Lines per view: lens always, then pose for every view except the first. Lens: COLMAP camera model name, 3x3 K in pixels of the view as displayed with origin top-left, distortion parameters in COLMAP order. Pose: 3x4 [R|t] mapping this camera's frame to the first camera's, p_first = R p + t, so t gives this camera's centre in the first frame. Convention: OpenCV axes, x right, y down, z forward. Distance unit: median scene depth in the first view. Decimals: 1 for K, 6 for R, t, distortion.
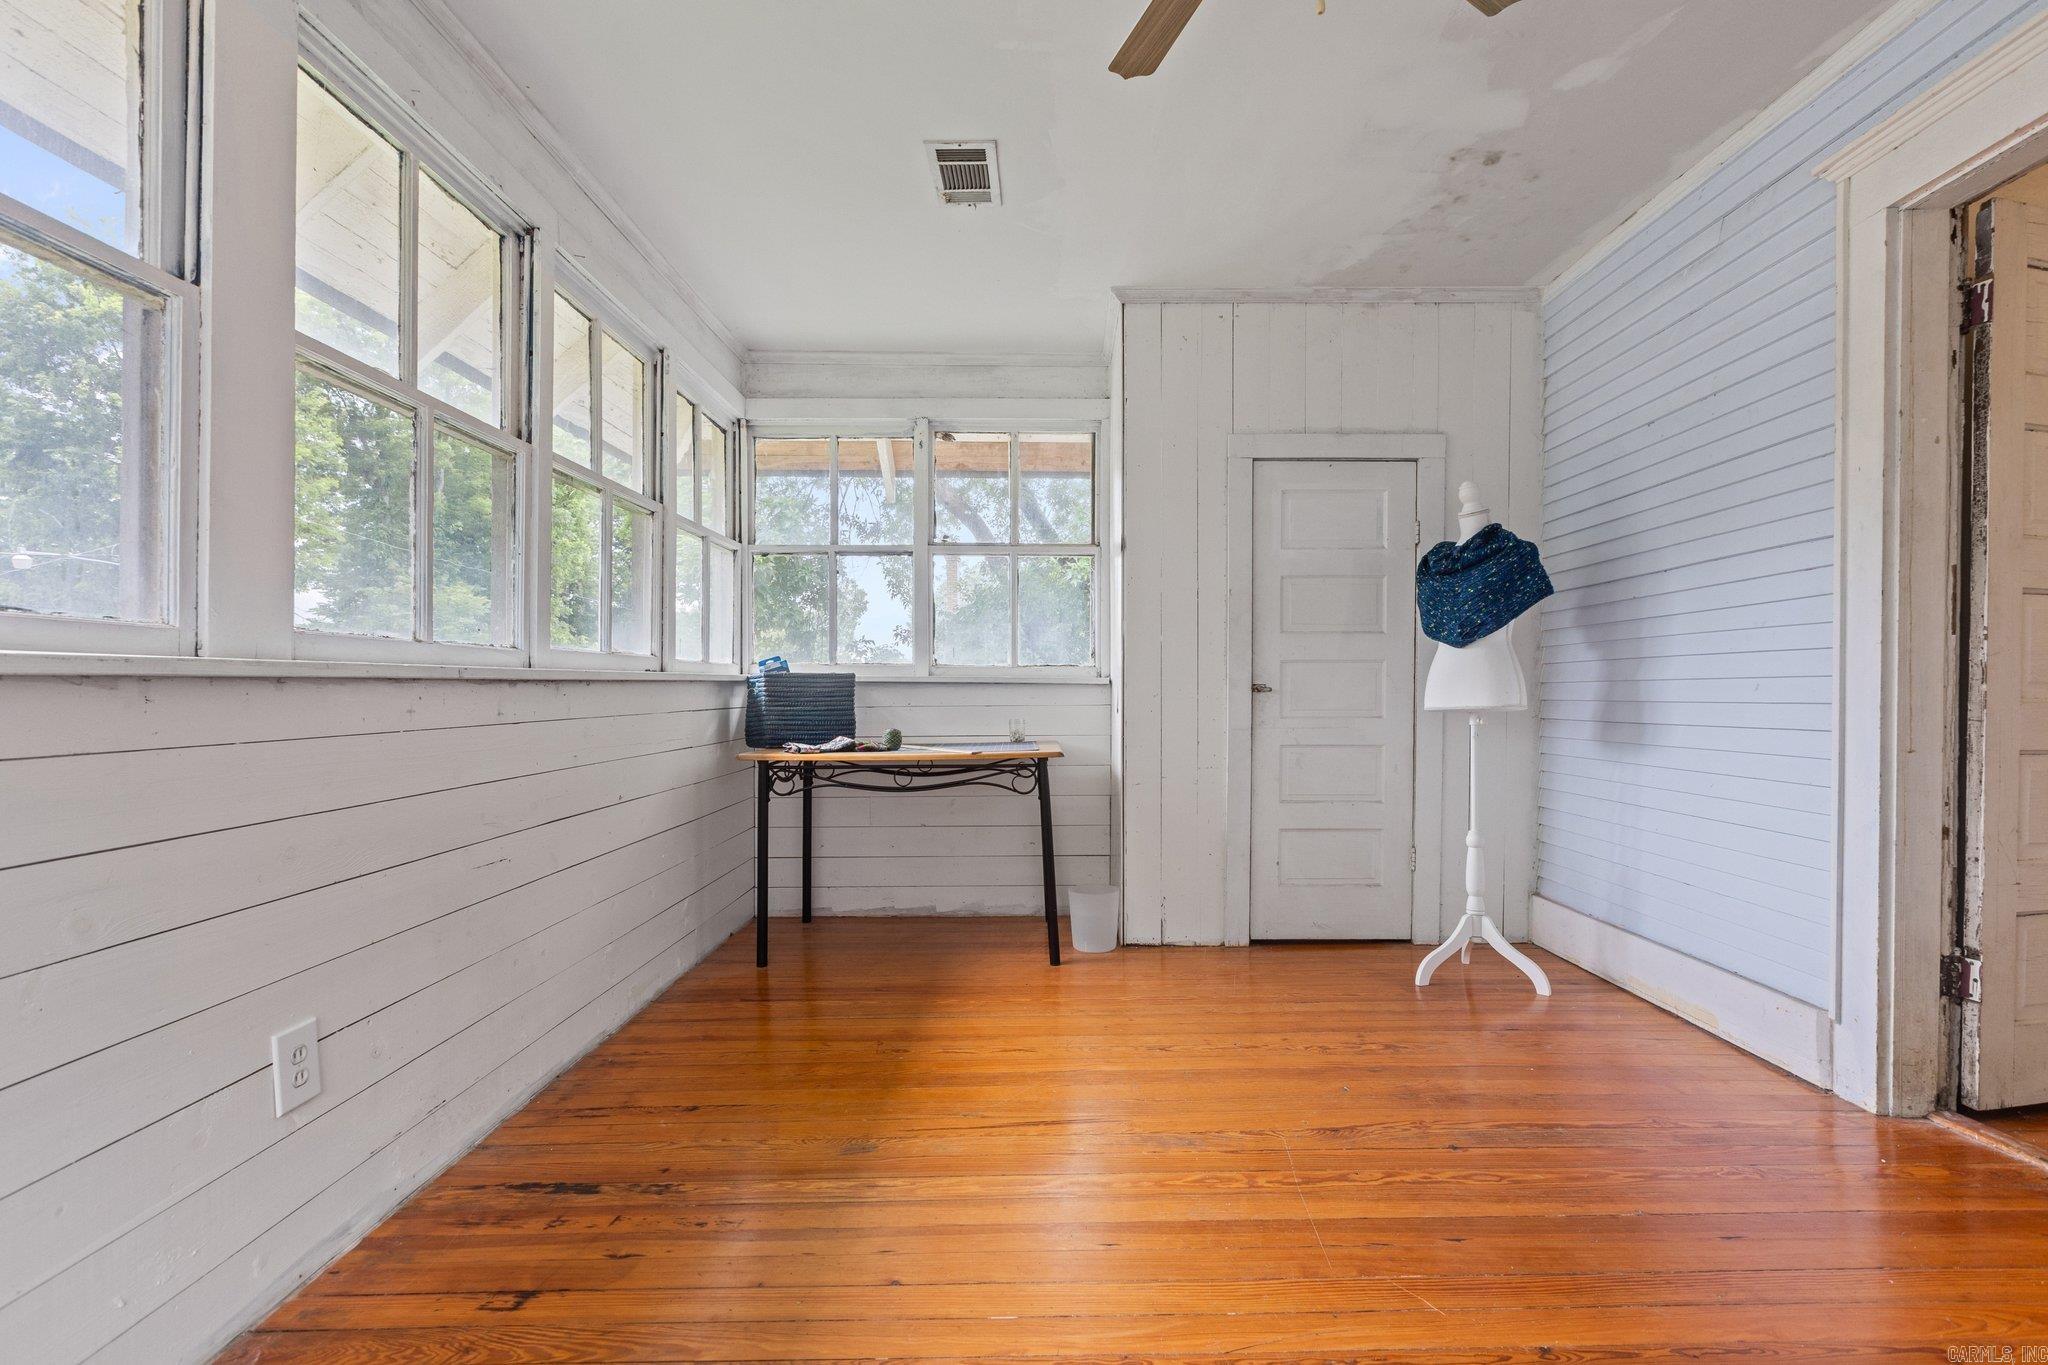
lens RADIAL K [[921.6, 0, 1032.0], [0, 921.6, 686.7], [0, 0, 1]] dist [0.006506, -0.000279]
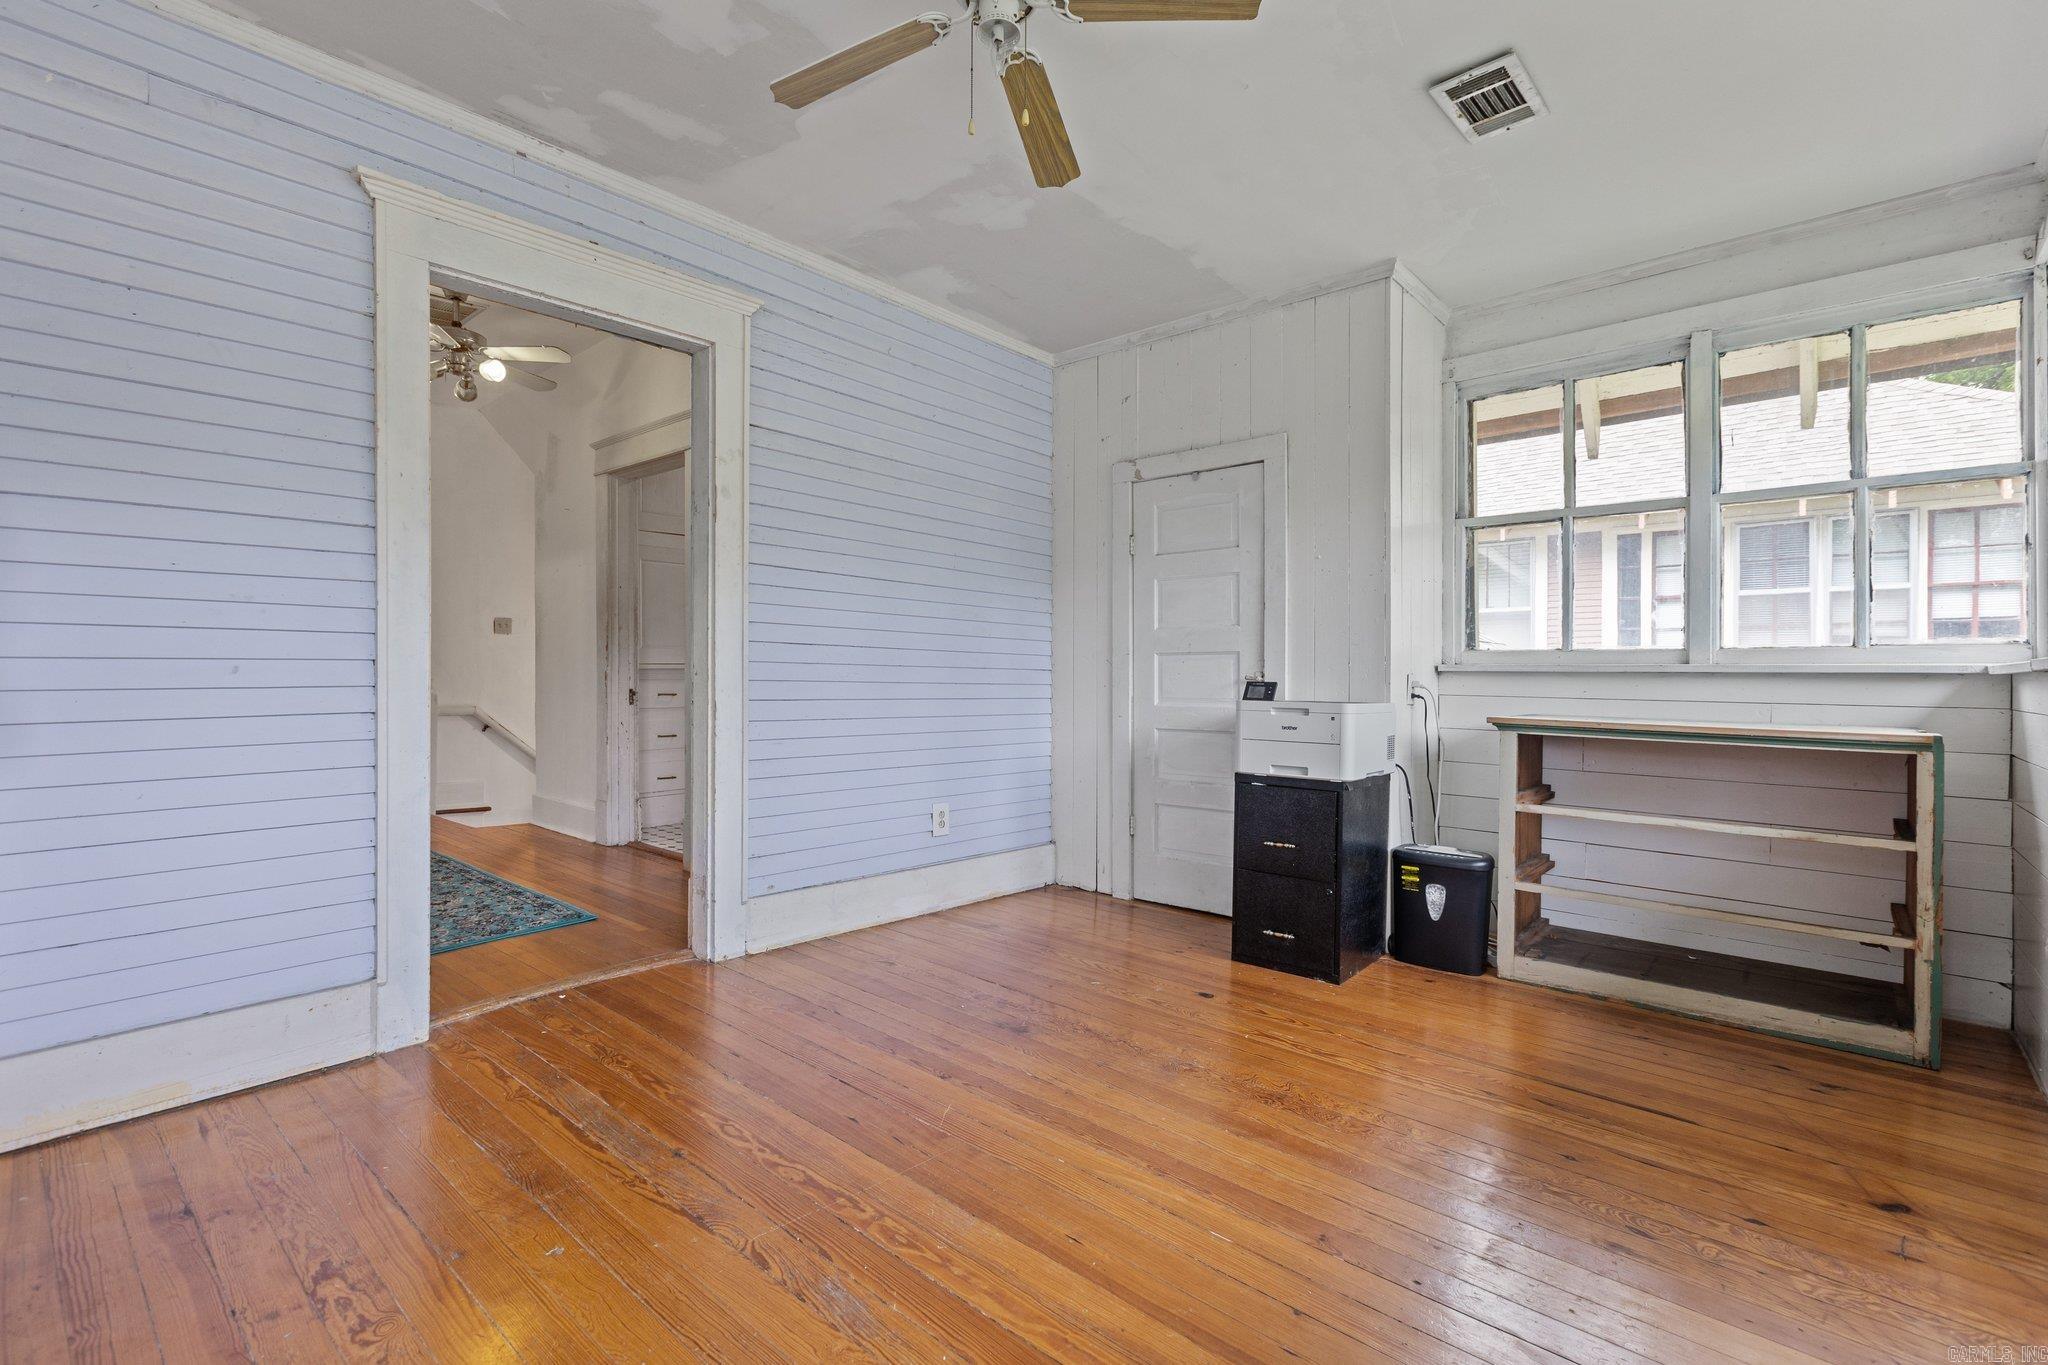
lens RADIAL K [[921.6, 0, 1017.3], [0, 921.6, 673.3], [0, 0, 1]] dist [0.006506, -0.000279]
pose [[-0.742576, -0.002979, 0.669756, -0.415426], [-0.002547, 0.999995, 0.001624, -0.000166], [-0.669757, -0.000500, -0.742580, 1.394372]]
